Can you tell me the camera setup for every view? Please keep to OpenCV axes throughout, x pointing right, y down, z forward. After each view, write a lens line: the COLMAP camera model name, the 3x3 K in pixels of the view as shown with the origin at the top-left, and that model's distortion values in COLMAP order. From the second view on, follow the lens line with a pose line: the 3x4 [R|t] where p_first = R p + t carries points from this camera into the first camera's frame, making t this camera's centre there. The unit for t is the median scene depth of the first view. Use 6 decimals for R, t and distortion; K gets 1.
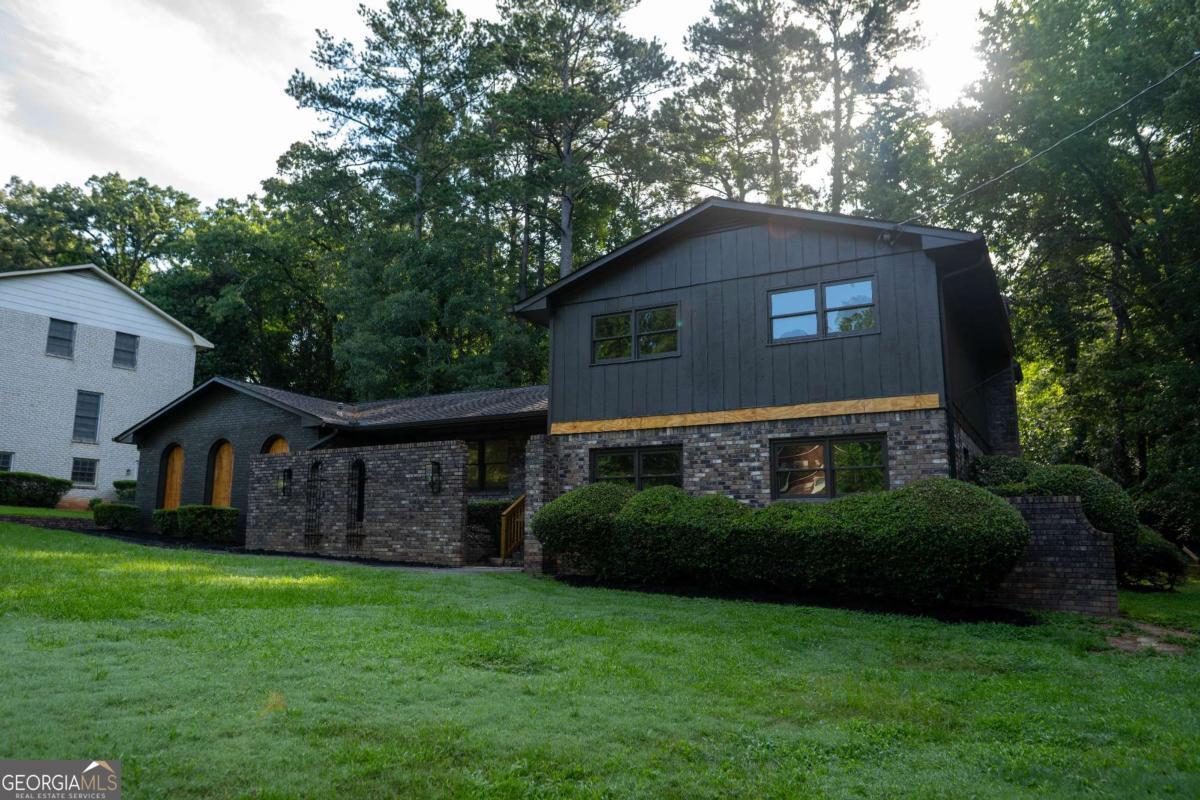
lens RADIAL K [[833.3, 0, 598.6], [0, 833.3, 398.1], [0, 0, 1]] dist [-0.049065, 0.025745]
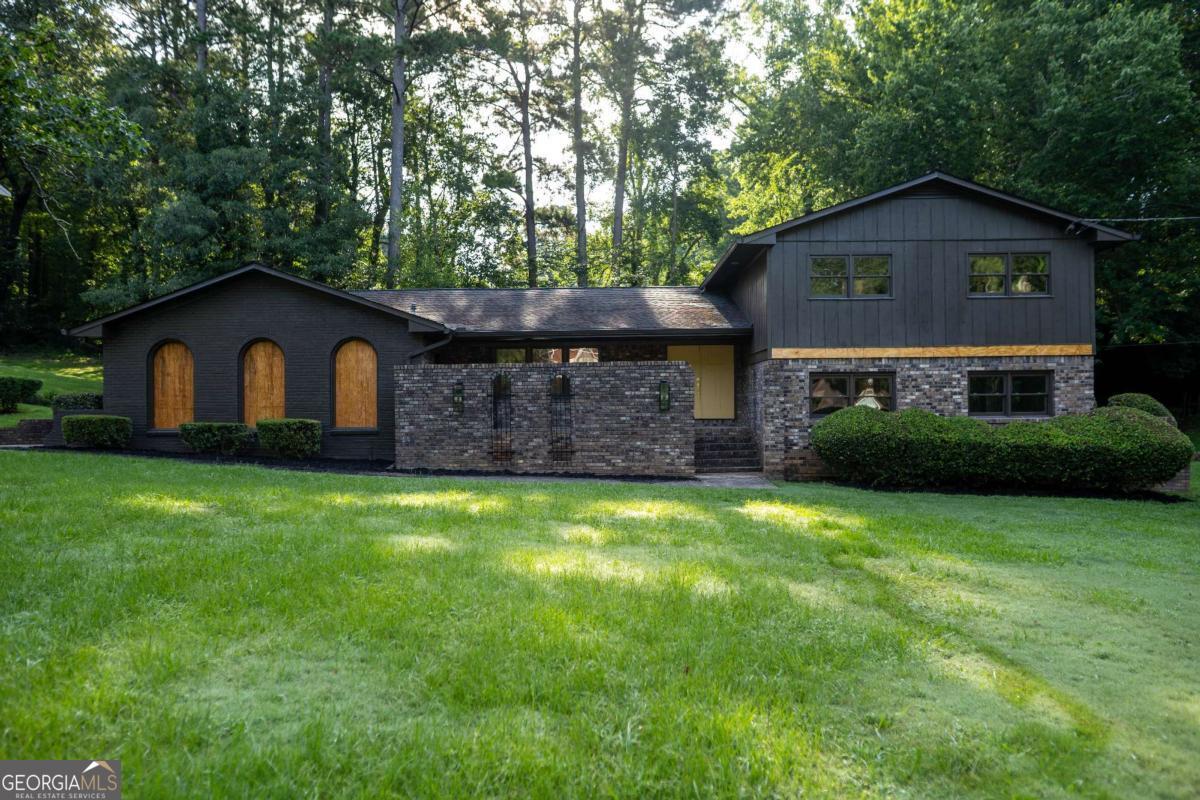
lens RADIAL K [[833.3, 0, 599.3], [0, 833.3, 399.9], [0, 0, 1]] dist [-0.049065, 0.025745]
pose [[0.875895, -0.011474, 0.482365, -0.885443], [-0.065789, 0.987541, 0.142953, -0.050700], [-0.477995, -0.156946, 0.864227, 0.142950]]
